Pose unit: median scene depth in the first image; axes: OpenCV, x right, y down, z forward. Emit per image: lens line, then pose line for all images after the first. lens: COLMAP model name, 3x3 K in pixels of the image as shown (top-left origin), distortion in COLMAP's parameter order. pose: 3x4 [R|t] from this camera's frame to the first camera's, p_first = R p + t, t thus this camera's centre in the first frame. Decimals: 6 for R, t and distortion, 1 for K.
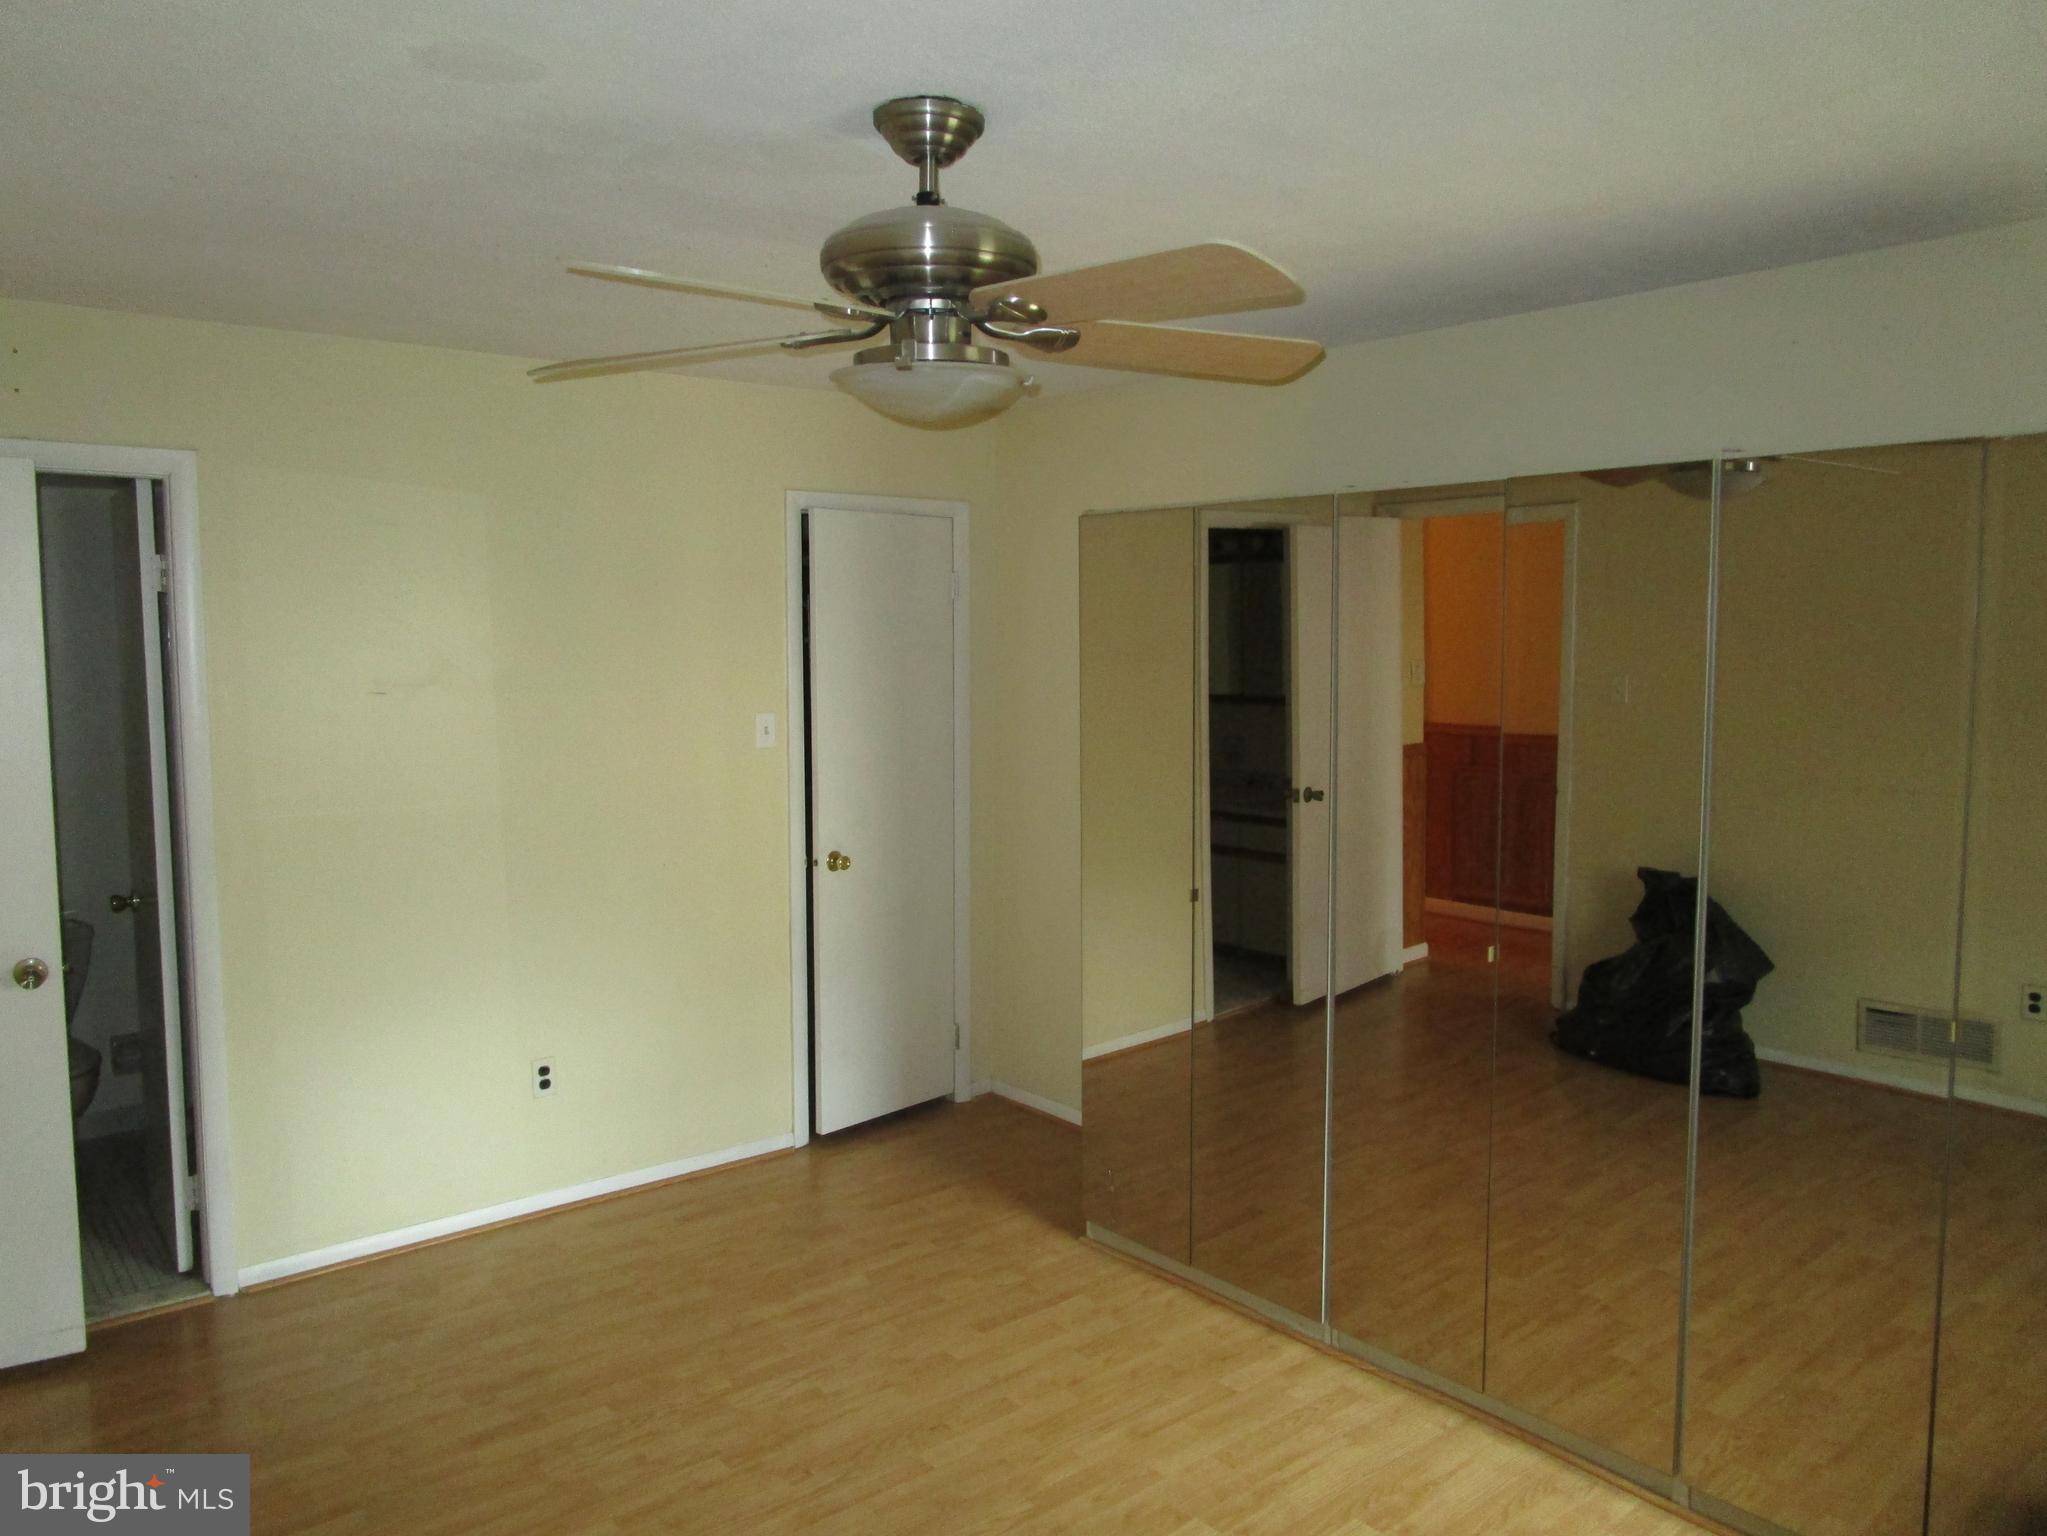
lens RADIAL K [[1497.8, 0, 1033.6], [0, 1497.8, 781.6], [0, 0, 1]] dist [-0.009195, 0.001371]
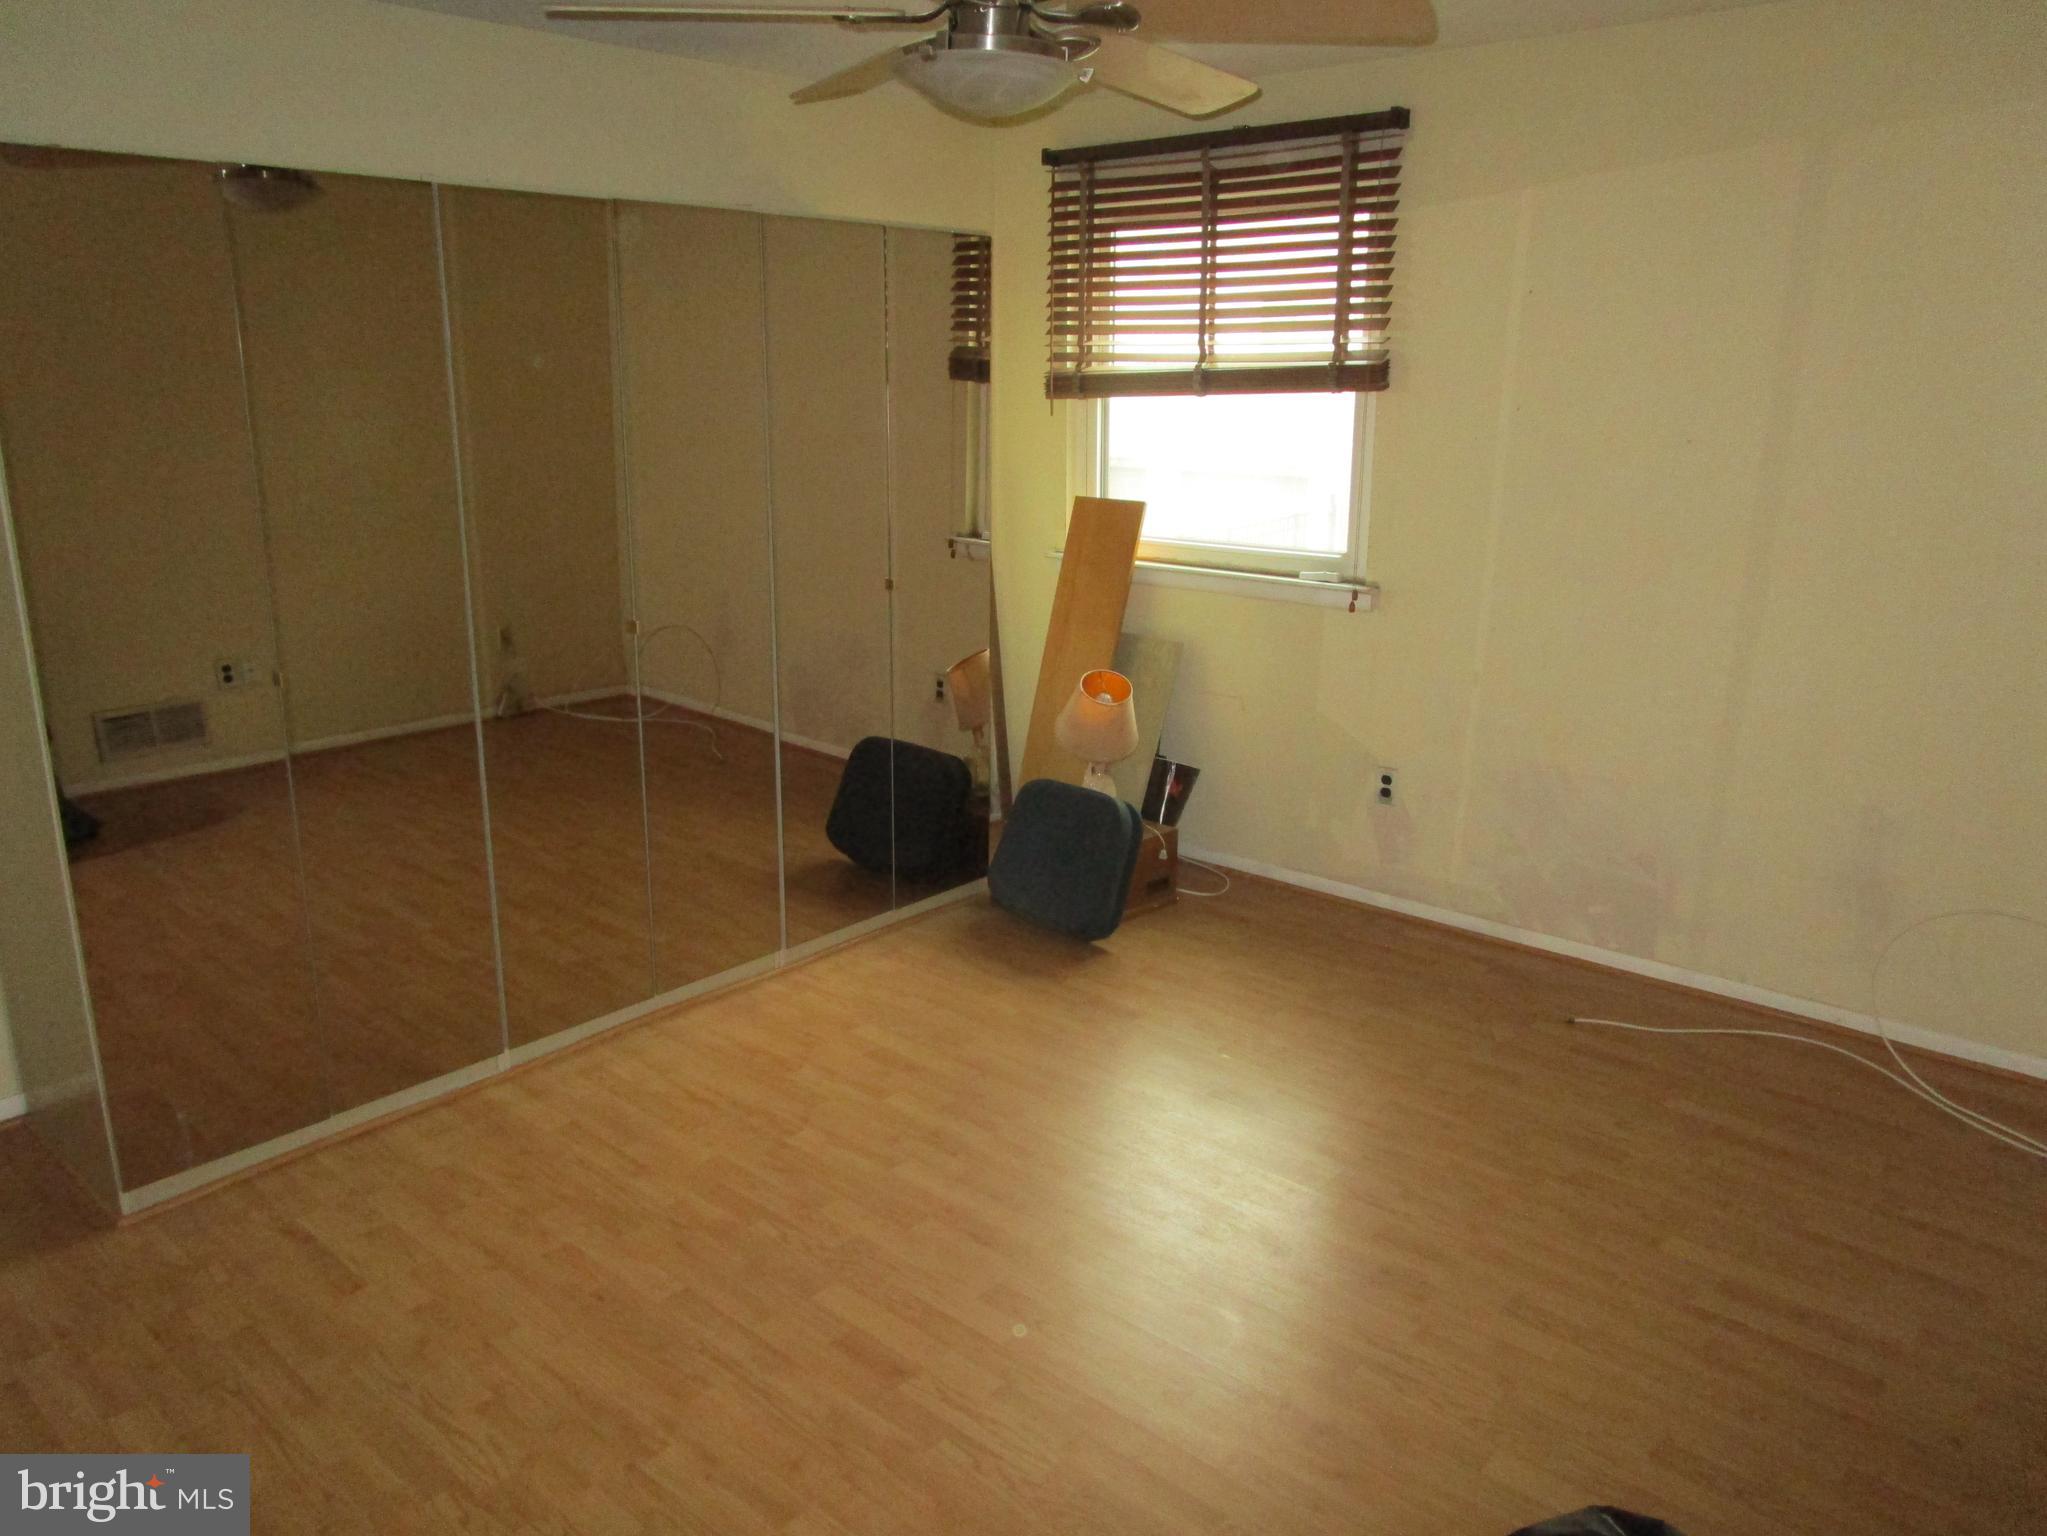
lens RADIAL K [[1497.8, 0, 1033.6], [0, 1497.8, 781.6], [0, 0, 1]] dist [-0.009195, 0.001371]
pose [[-0.197419, -0.253902, 0.946868, -0.768409], [0.077134, 0.958860, 0.273200, -0.053857], [-0.977280, 0.126971, -0.169713, 0.796081]]
